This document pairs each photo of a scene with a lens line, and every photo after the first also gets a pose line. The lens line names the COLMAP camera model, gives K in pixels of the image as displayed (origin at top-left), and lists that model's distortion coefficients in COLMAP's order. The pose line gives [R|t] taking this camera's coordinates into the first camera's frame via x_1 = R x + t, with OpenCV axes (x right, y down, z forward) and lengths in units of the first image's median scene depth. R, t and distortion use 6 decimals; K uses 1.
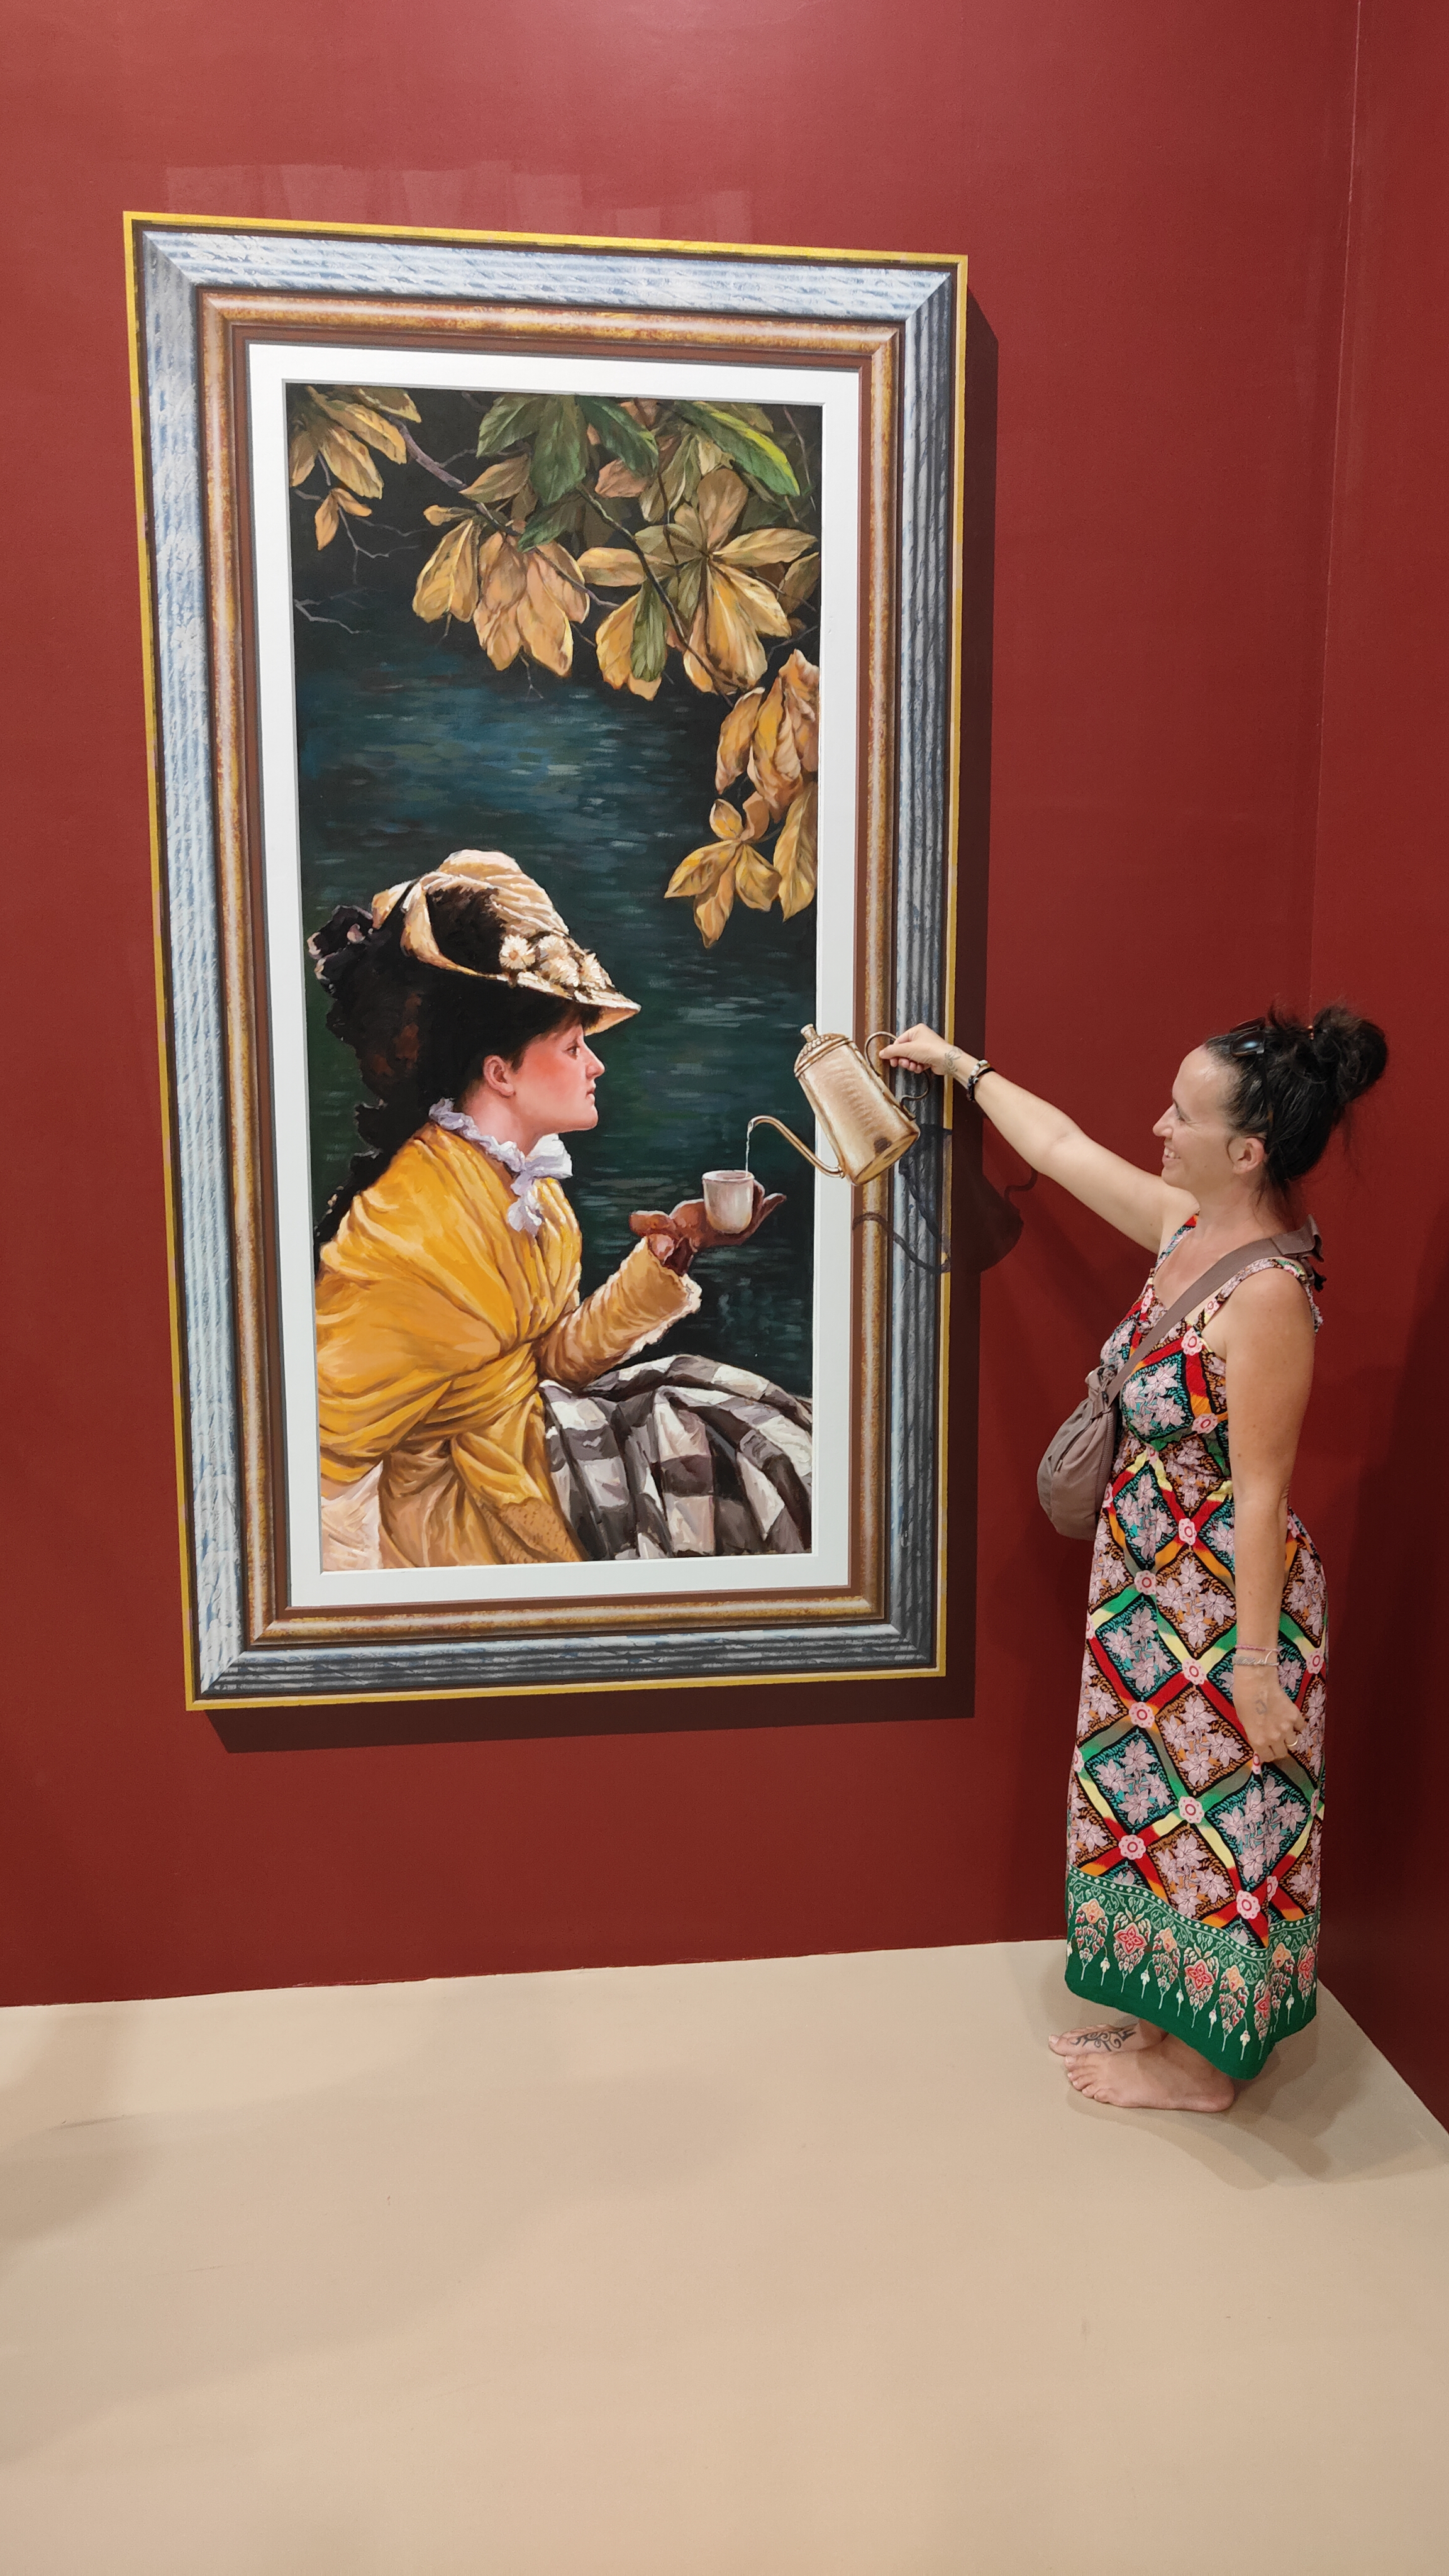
lens RADIAL K [[1615.6, 0, 724.5], [0, 1615.6, 1288.0], [0, 0, 1]] dist [0.005188, -0.003363]
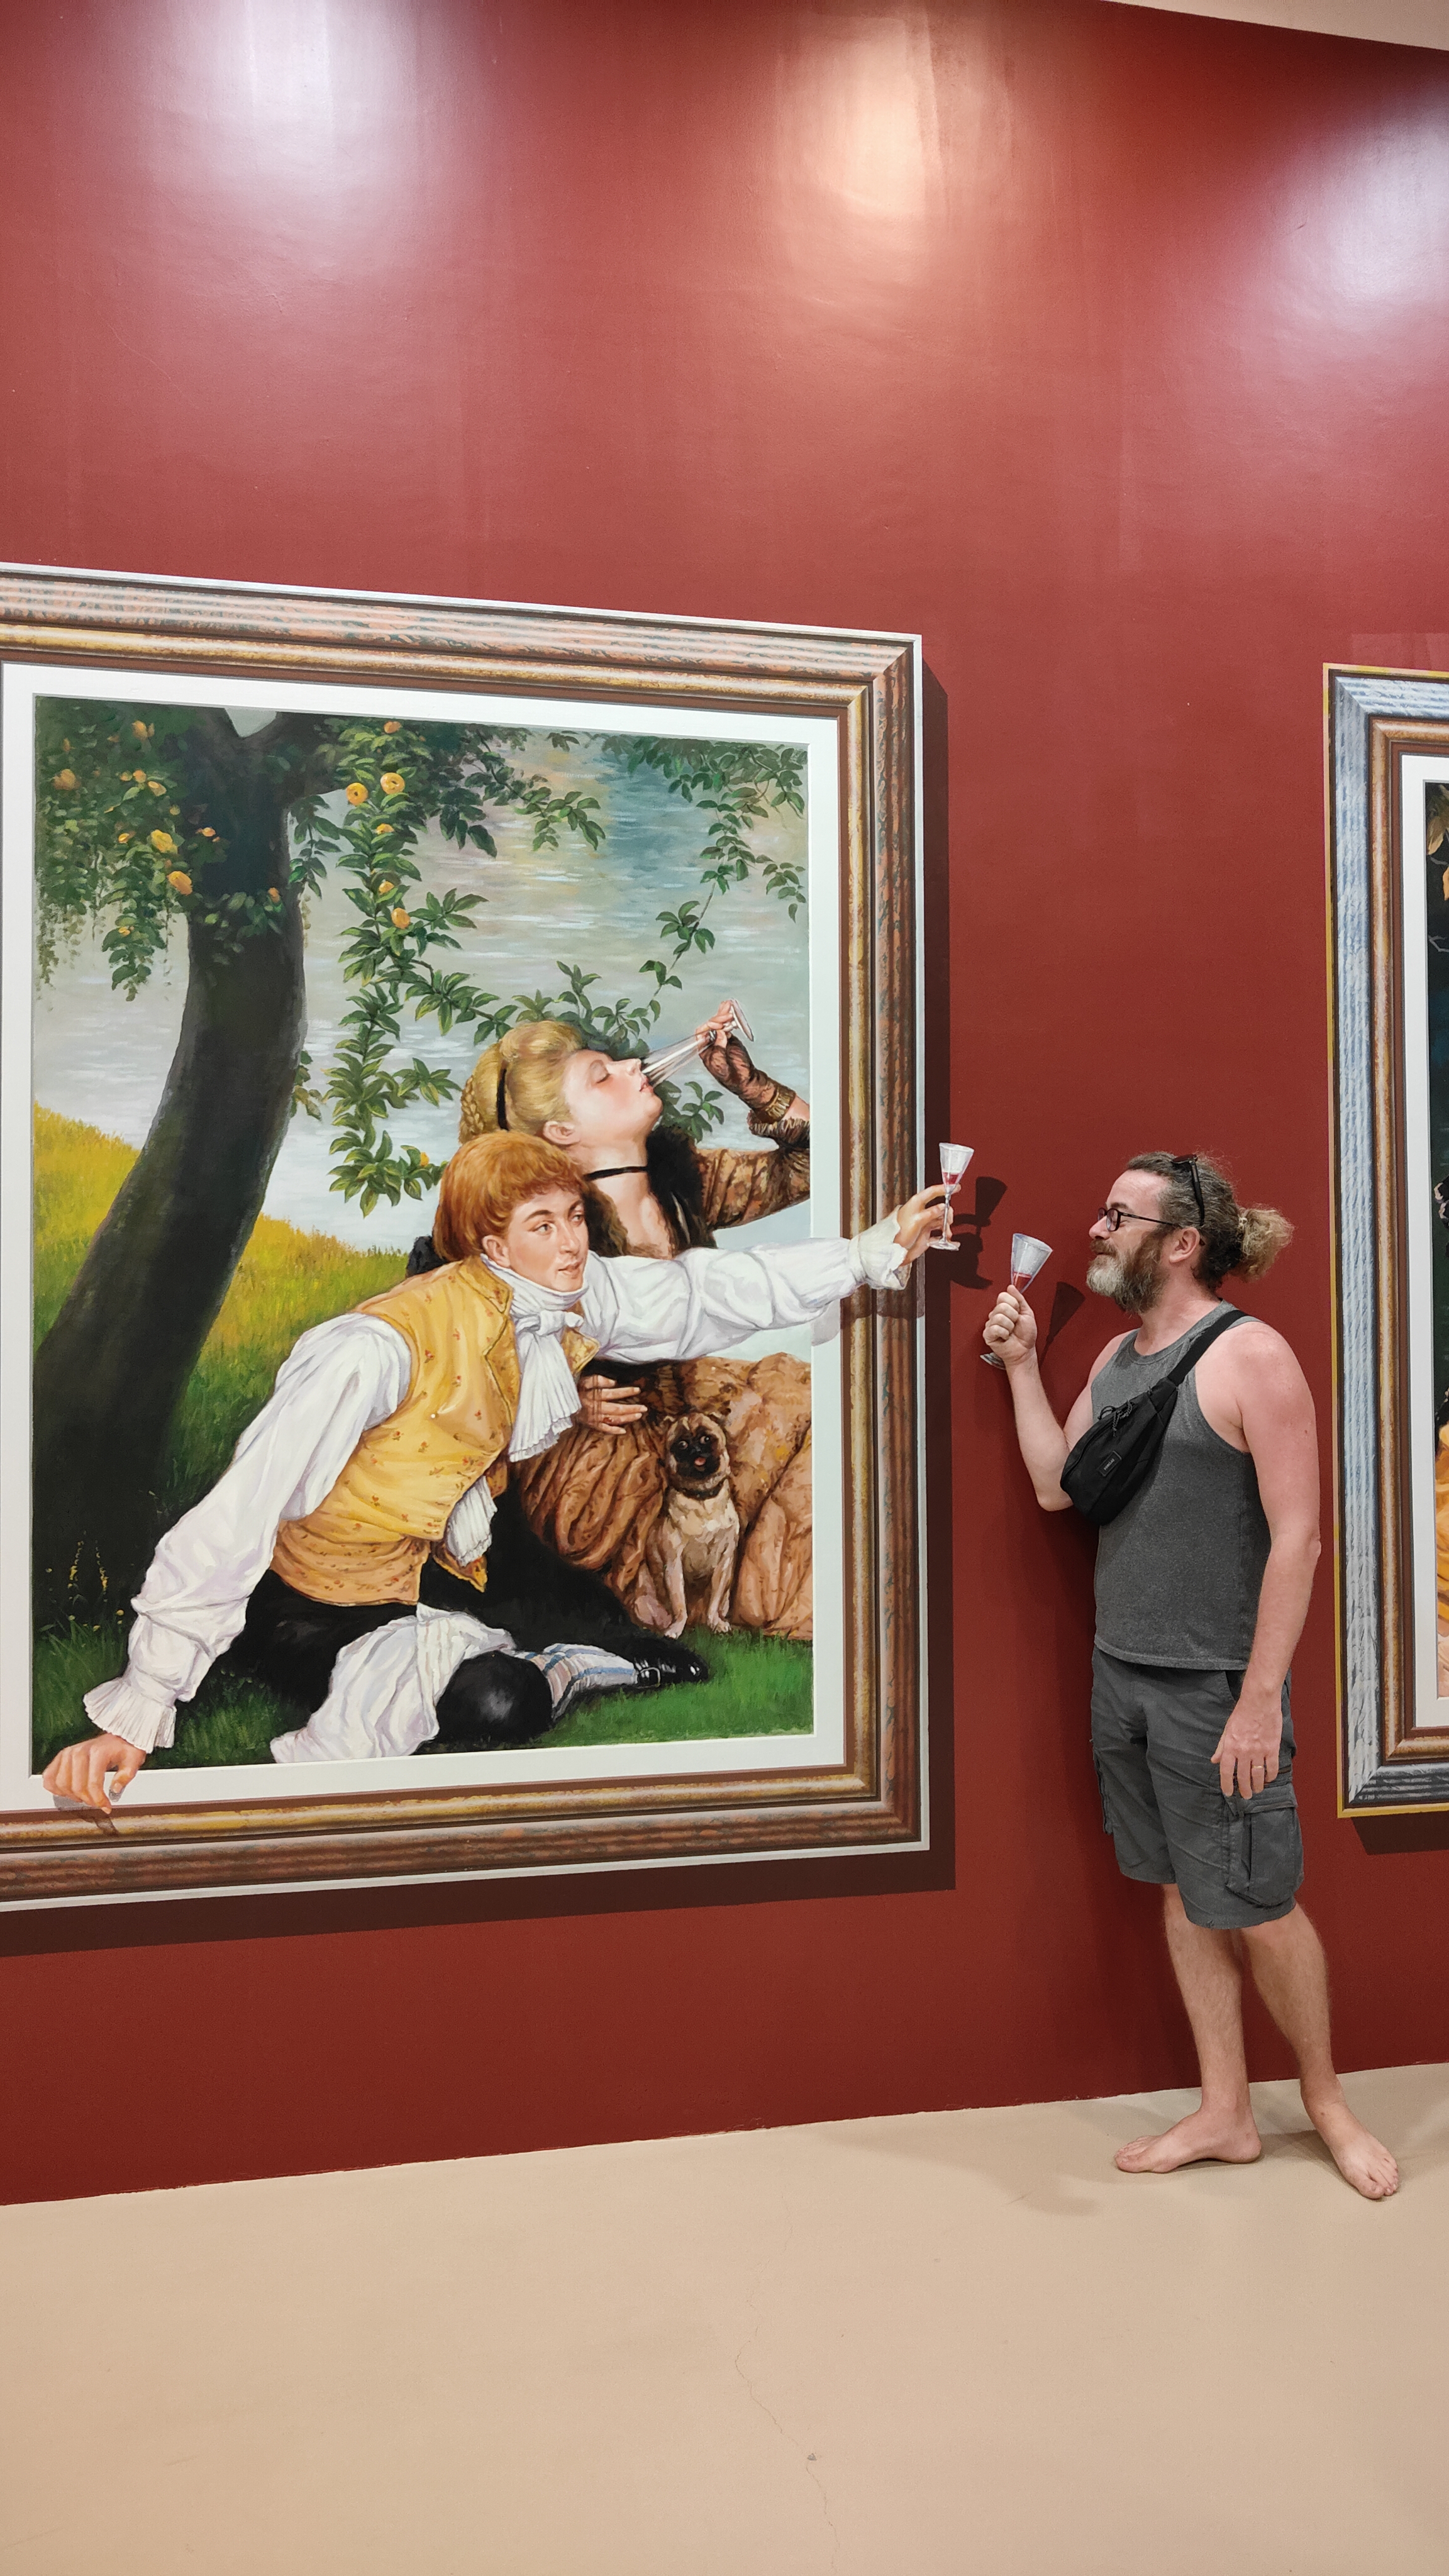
lens RADIAL K [[1452.9, 0, 724.5], [0, 1452.9, 1288.0], [0, 0, 1]] dist [-0.001909, -0.000549]
pose [[0.998818, 0.000113, 0.048602, -0.851681], [0.006590, 0.990449, -0.137721, 0.017540], [-0.048154, 0.137879, 0.989278, -0.099749]]
